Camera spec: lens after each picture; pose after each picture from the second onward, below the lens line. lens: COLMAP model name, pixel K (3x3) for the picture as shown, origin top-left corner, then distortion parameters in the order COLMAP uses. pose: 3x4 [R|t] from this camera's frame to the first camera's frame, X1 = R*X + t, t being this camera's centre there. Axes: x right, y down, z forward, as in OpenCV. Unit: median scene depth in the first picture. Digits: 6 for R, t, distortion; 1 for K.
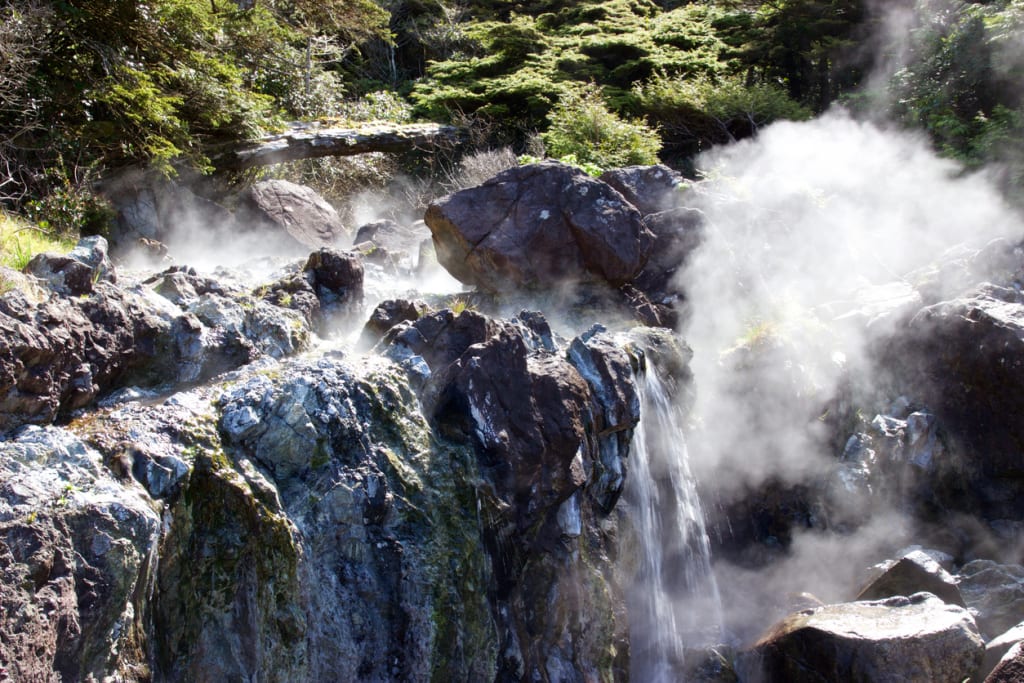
lens RADIAL K [[1104.1, 0, 512.2], [0, 1104.1, 342.3], [0, 0, 1]] dist [0.092783, 0.000000]
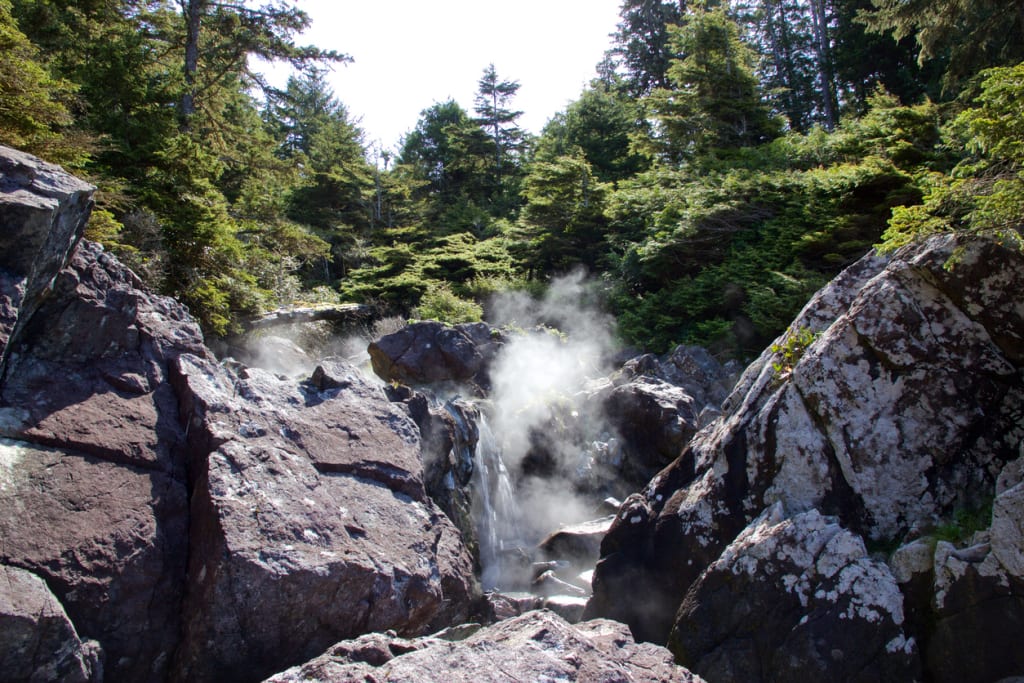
lens RADIAL K [[1104.1, 0, 510.1], [0, 1104.1, 339.4], [0, 0, 1]] dist [0.092783, 0.000000]
pose [[0.987080, -0.024723, 0.158307, -0.109410], [0.049850, 0.986374, -0.156783, 0.152355], [-0.152274, 0.162649, 0.974863, -0.770627]]
